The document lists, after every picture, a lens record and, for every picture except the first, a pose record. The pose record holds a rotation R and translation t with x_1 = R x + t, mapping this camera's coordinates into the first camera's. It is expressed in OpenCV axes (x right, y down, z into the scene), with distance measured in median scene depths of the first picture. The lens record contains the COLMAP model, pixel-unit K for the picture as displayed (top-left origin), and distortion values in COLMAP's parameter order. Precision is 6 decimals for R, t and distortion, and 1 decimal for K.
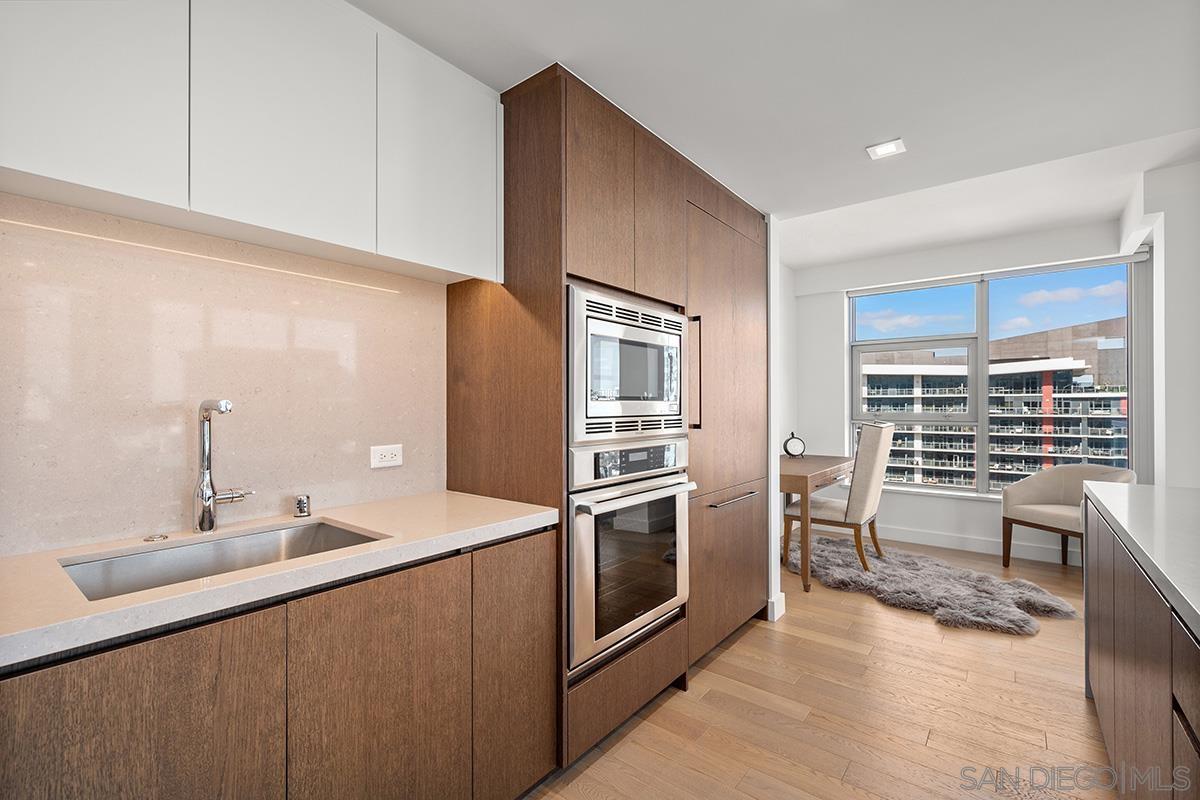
lens RADIAL K [[528.1, 0, 608.4], [0, 528.1, 405.0], [0, 0, 1]] dist [0.004163, 0.001164]
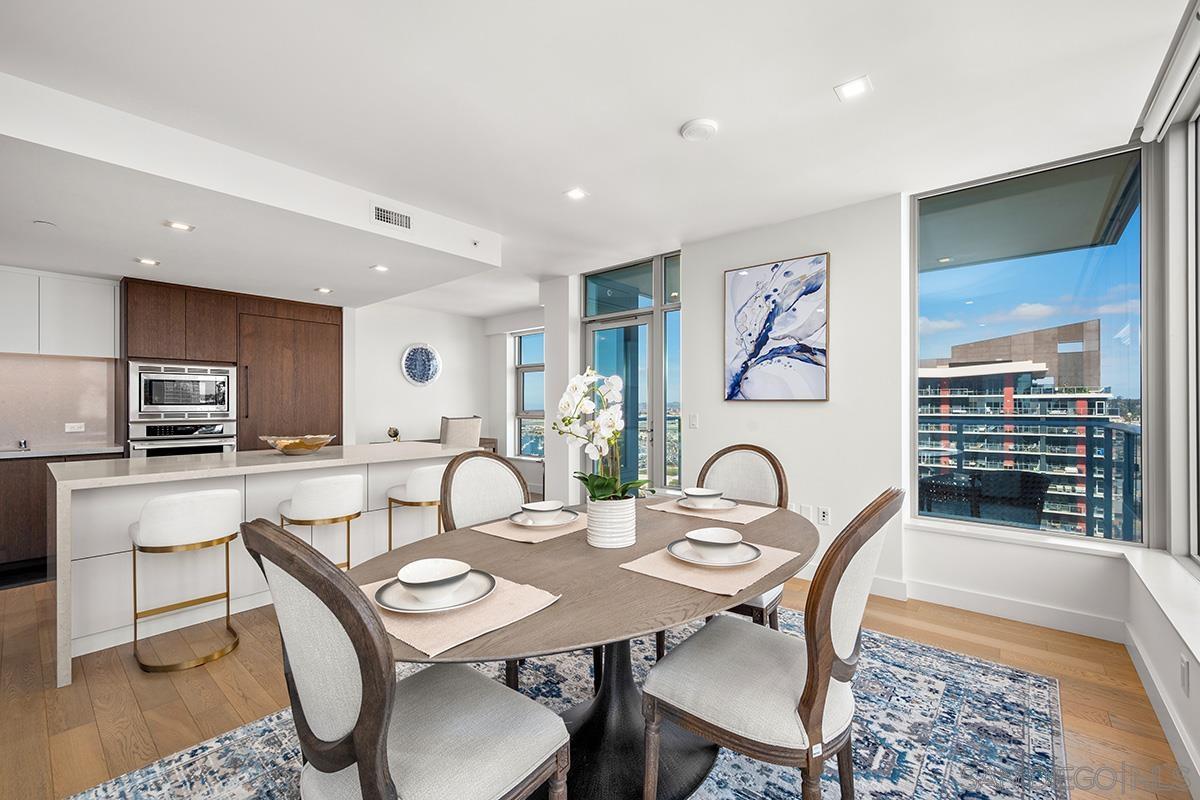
lens RADIAL K [[496.4, 0, 603.5], [0, 496.4, 401.8], [0, 0, 1]] dist [-0.001108, -0.000455]
pose [[0.999358, -0.000771, -0.035821, 1.263973], [0.000504, 0.999972, -0.007482, -0.003174], [0.035826, 0.007459, 0.999330, -0.731696]]
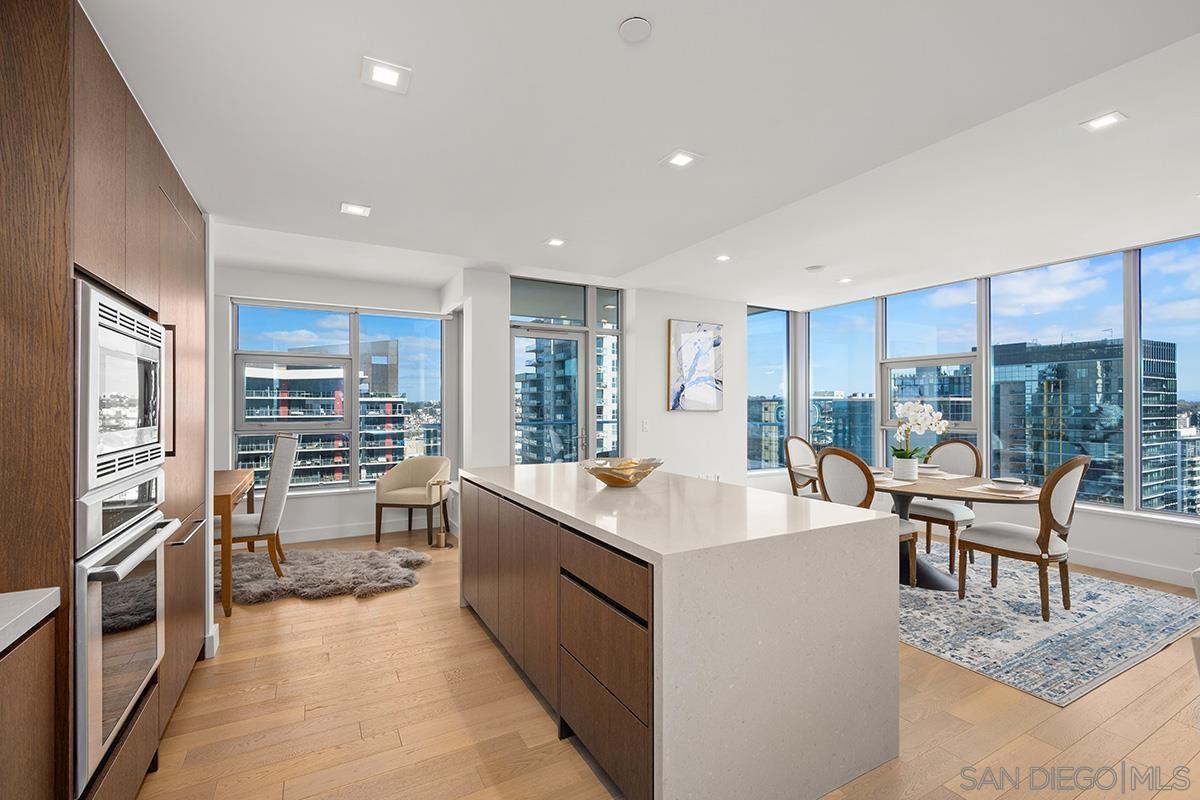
lens RADIAL K [[516.2, 0, 598.3], [0, 516.2, 403.4], [0, 0, 1]] dist [-0.000923, 0.001087]
pose [[0.395302, 0.007307, 0.918522, -0.240410], [-0.001450, 0.999972, -0.007331, -0.026383], [-0.918550, 0.001567, 0.395302, 0.024716]]
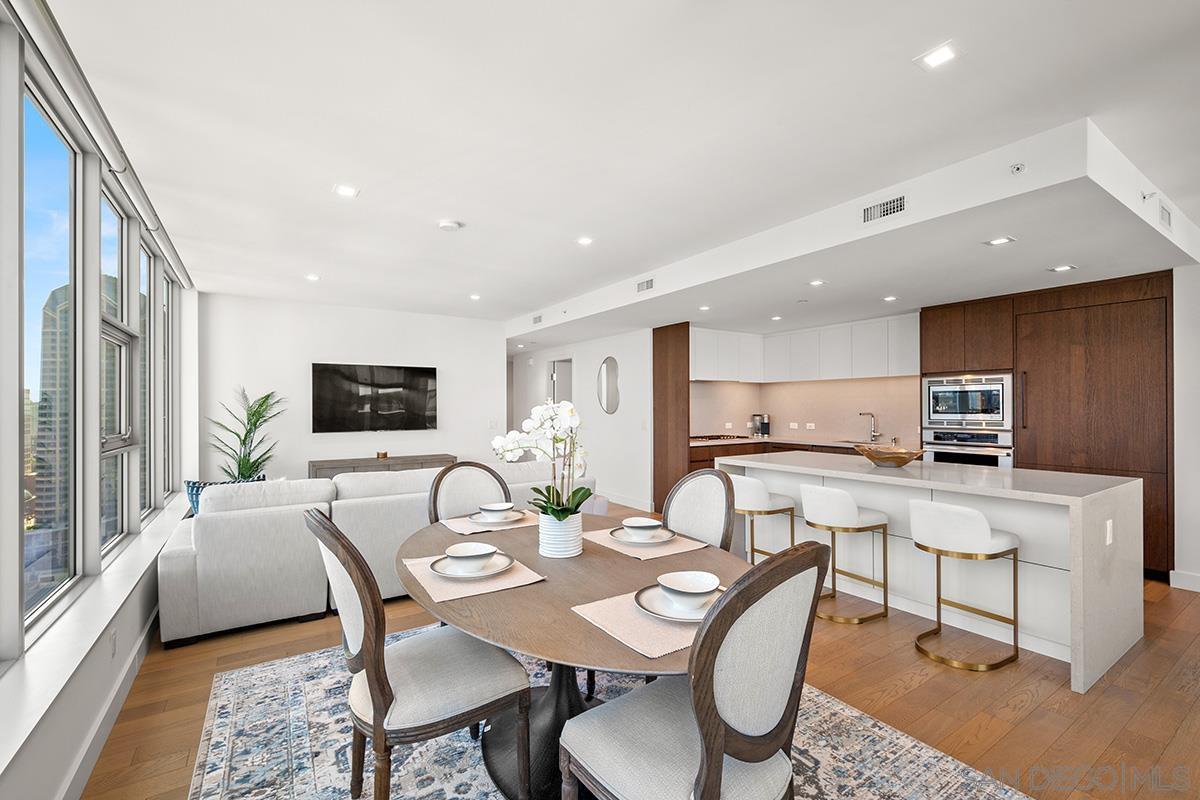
lens RADIAL K [[516.2, 0, 611.9], [0, 516.2, 403.5], [0, 0, 1]] dist [-0.000923, 0.001087]
pose [[-0.294815, -0.003060, -0.955550, 1.827338], [0.004832, 0.999977, -0.004693, -0.034346], [0.955542, -0.006001, -0.294793, 0.072285]]
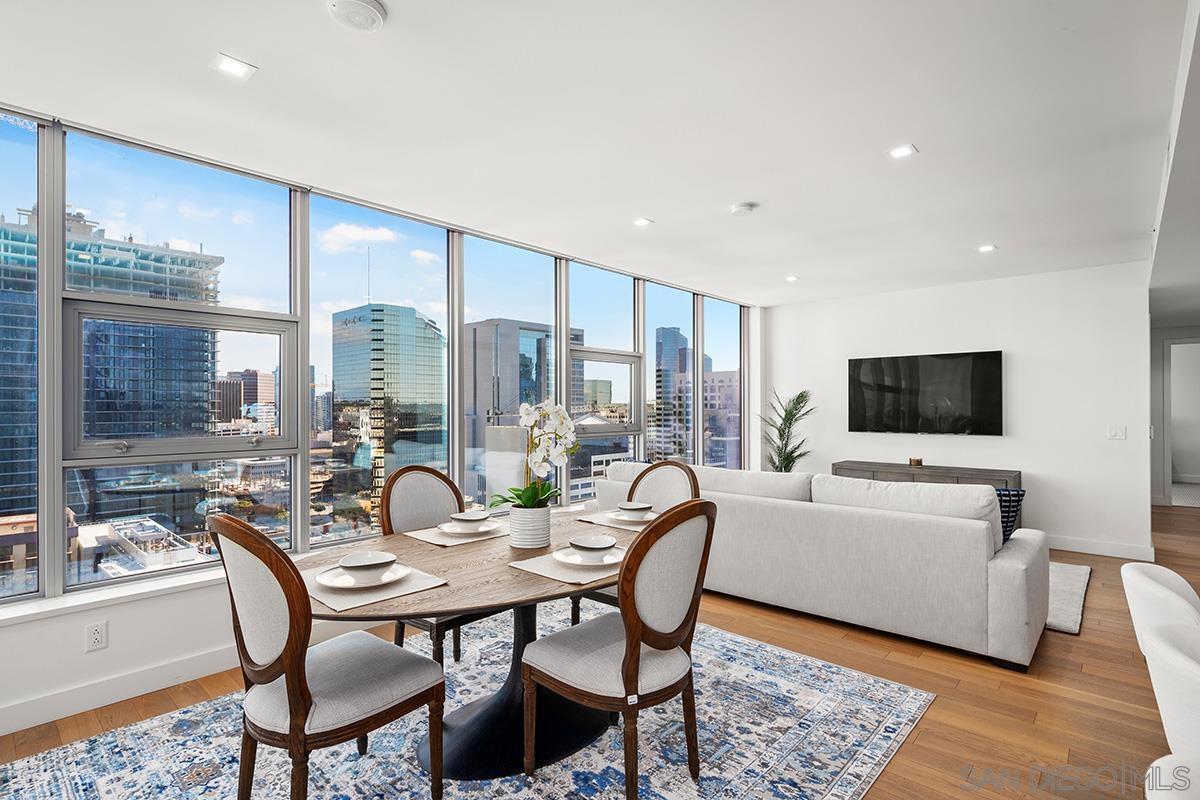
lens RADIAL K [[592.5, 0, 597.5], [0, 592.5, 397.4], [0, 0, 1]] dist [-0.016545, -0.001832]
pose [[-0.997456, 0.005242, 0.071085, 1.091071], [0.004124, 0.999866, -0.015857, -0.031249], [-0.071158, -0.015523, -0.997344, 0.589501]]
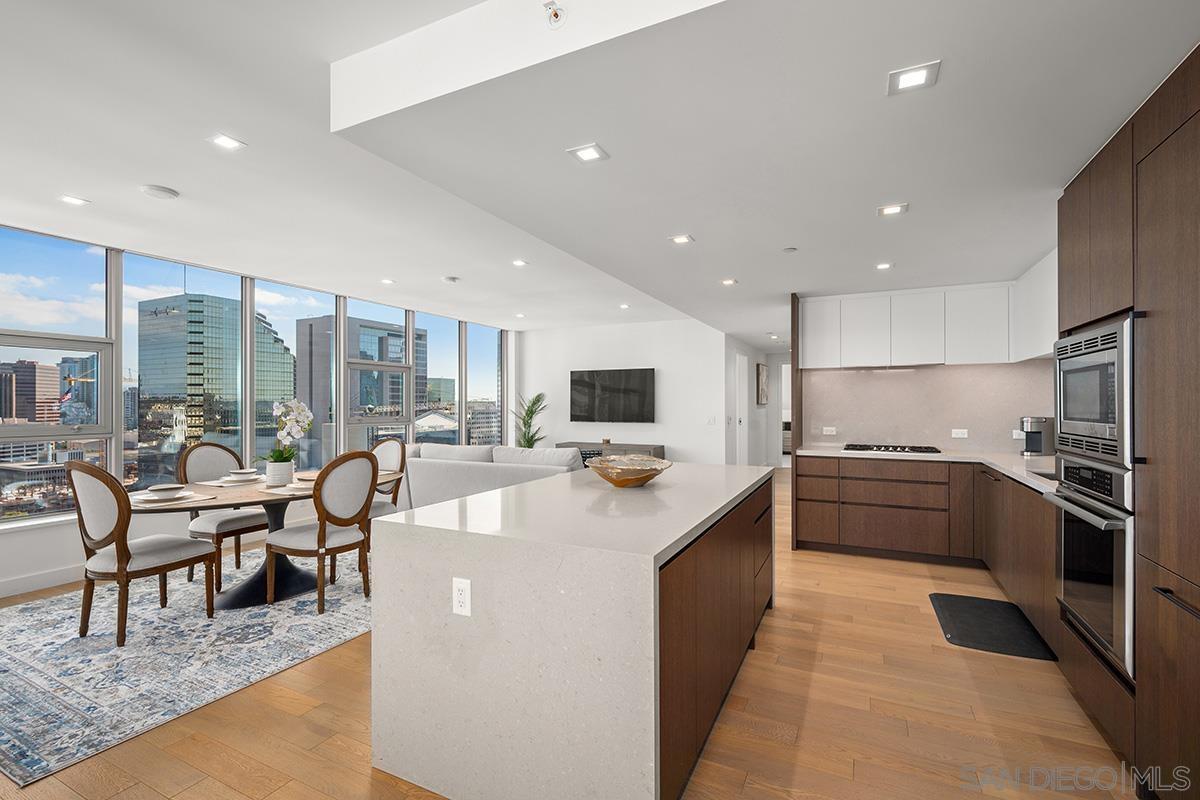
lens RADIAL K [[546.9, 0, 605.3], [0, 546.9, 399.1], [0, 0, 1]] dist [-0.010651, -0.000306]
pose [[-0.976357, 0.000620, -0.216161, 0.787323], [0.002530, 0.999960, -0.008557, -0.030348], [0.216147, -0.008901, -0.976320, 1.171833]]
